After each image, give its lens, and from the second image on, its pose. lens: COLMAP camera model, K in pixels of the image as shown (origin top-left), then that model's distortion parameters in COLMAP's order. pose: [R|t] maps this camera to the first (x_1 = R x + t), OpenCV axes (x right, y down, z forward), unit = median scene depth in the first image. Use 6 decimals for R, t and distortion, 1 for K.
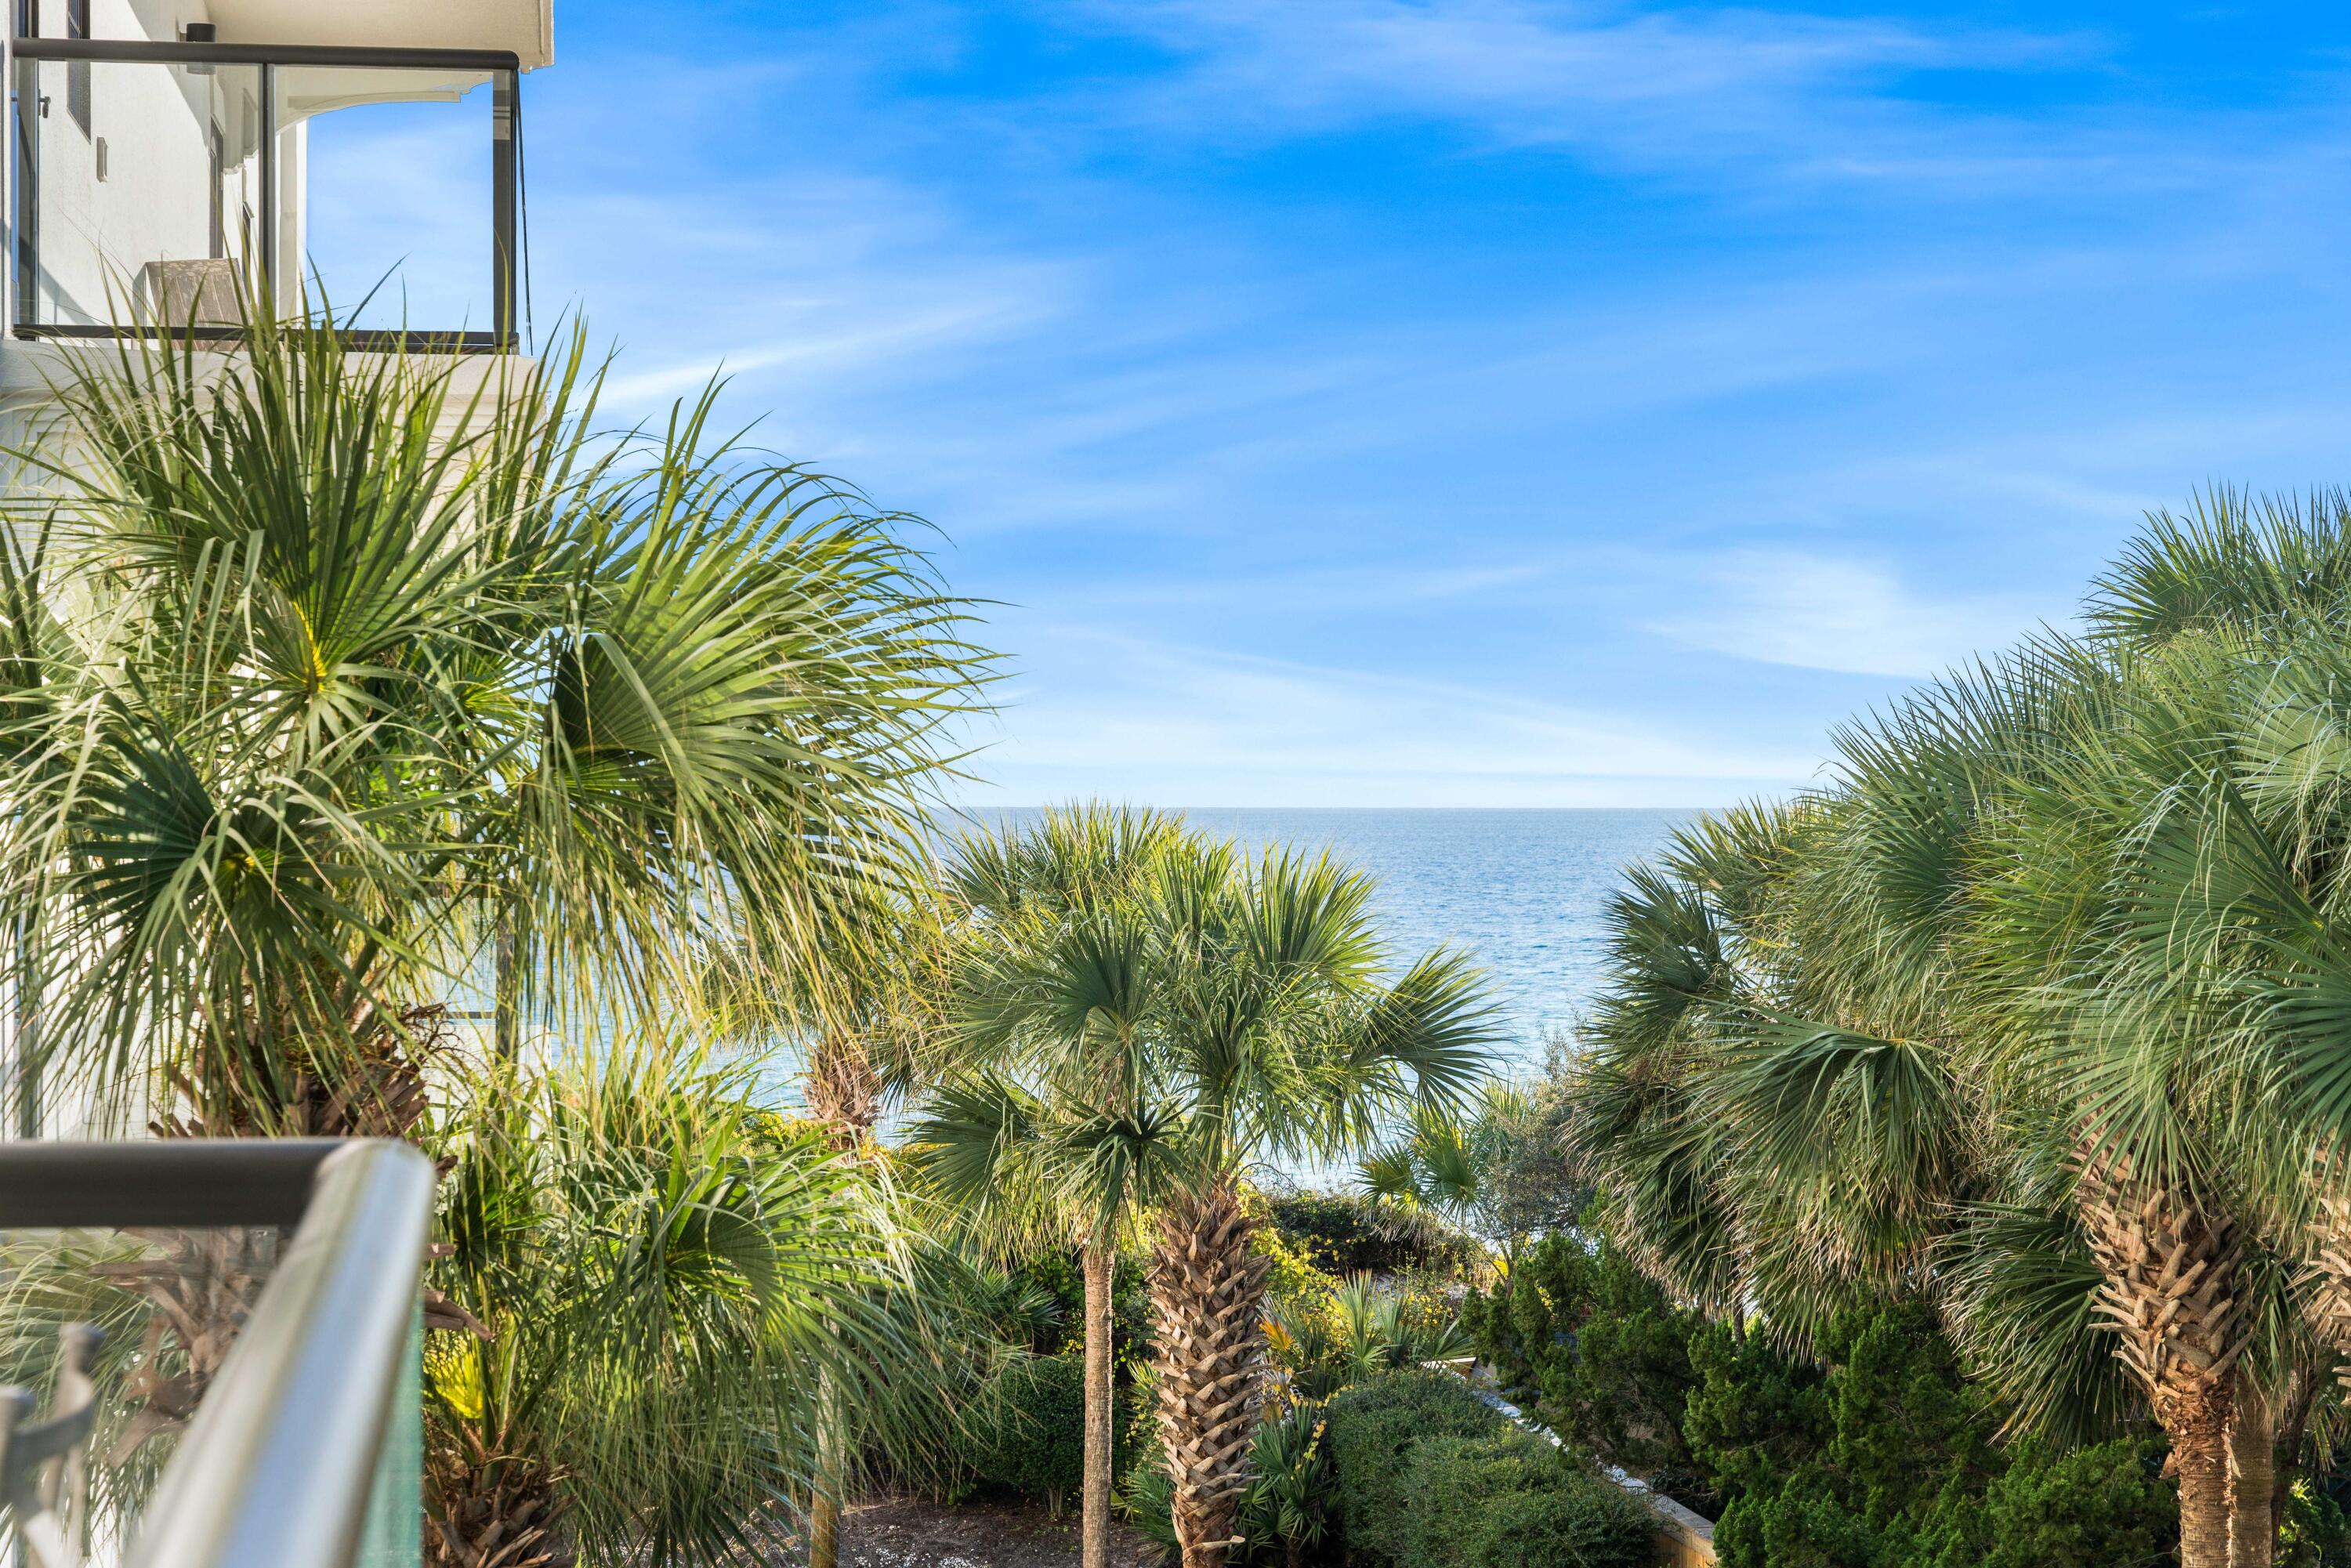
lens RADIAL K [[4722.0, 0, 1245.9], [0, 4722.0, 785.7], [0, 0, 1]] dist [-0.041050, 0.231101]
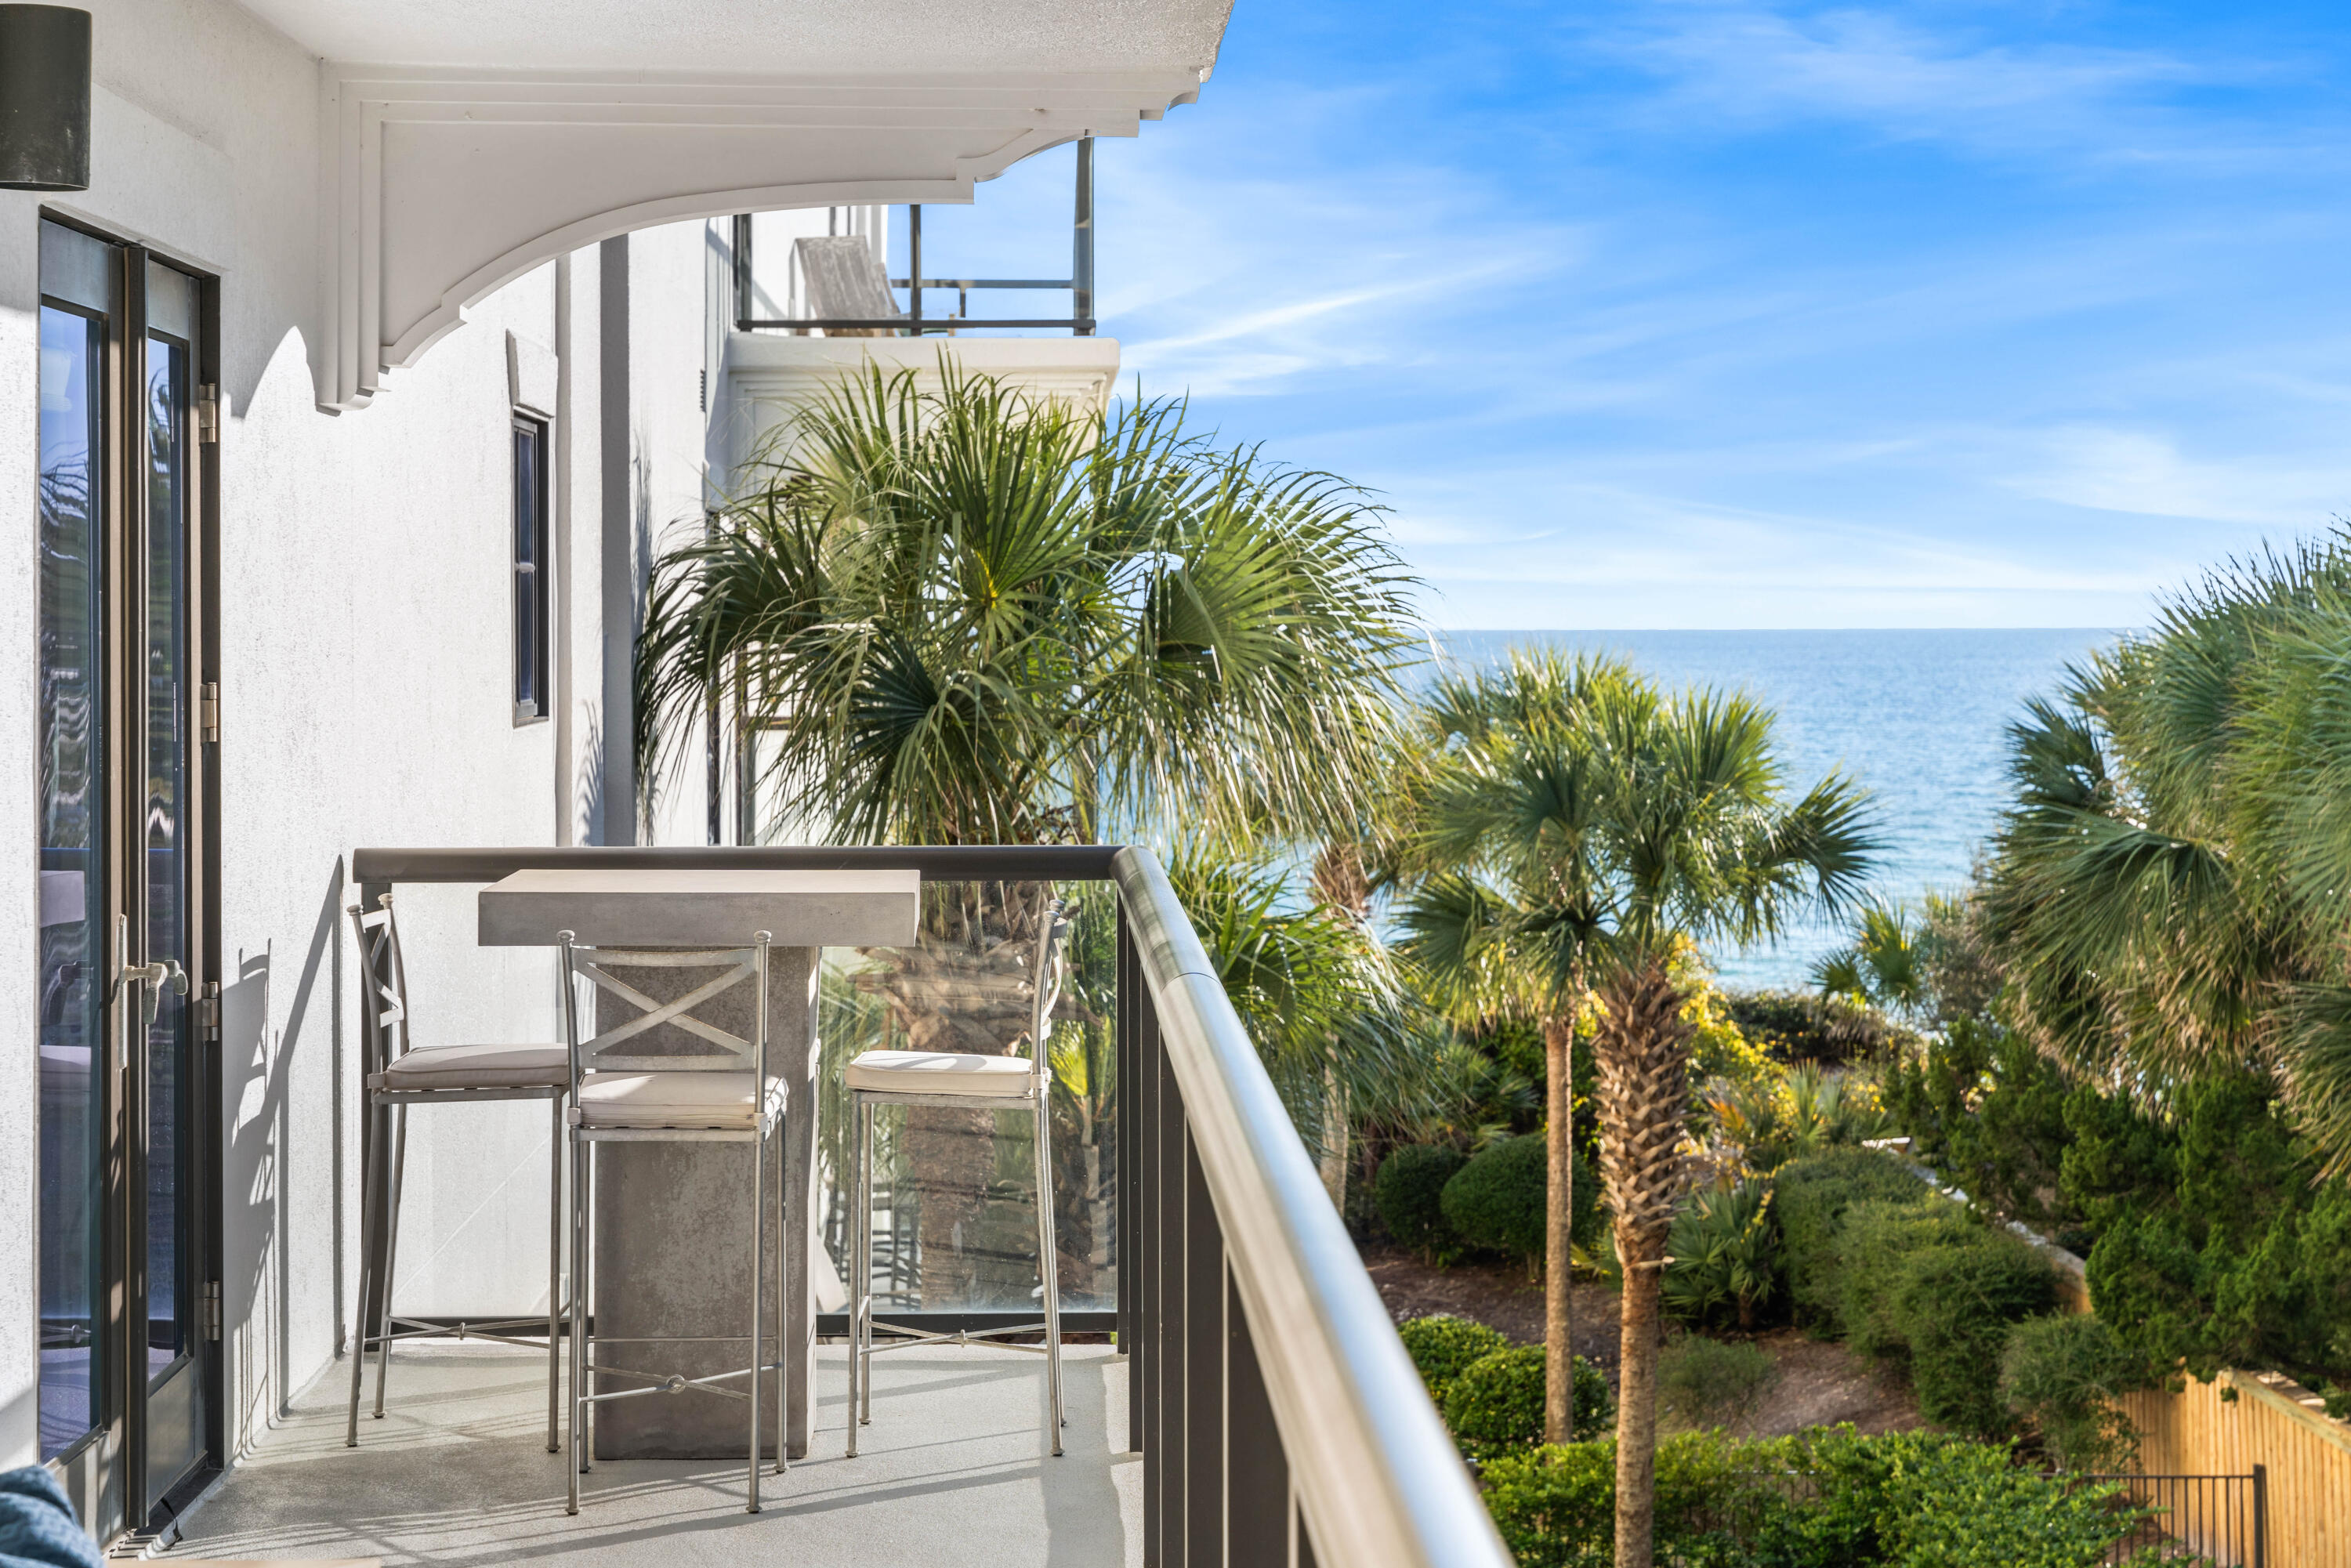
lens RADIAL K [[4722.0, 0, 1245.9], [0, 4722.0, 785.7], [0, 0, 1]] dist [-0.041050, 0.231101]
pose [[0.994395, -0.002500, -0.105703, 0.017705], [0.006499, 0.999275, 0.037502, -0.006613], [0.105532, -0.037979, 0.993690, -0.193260]]
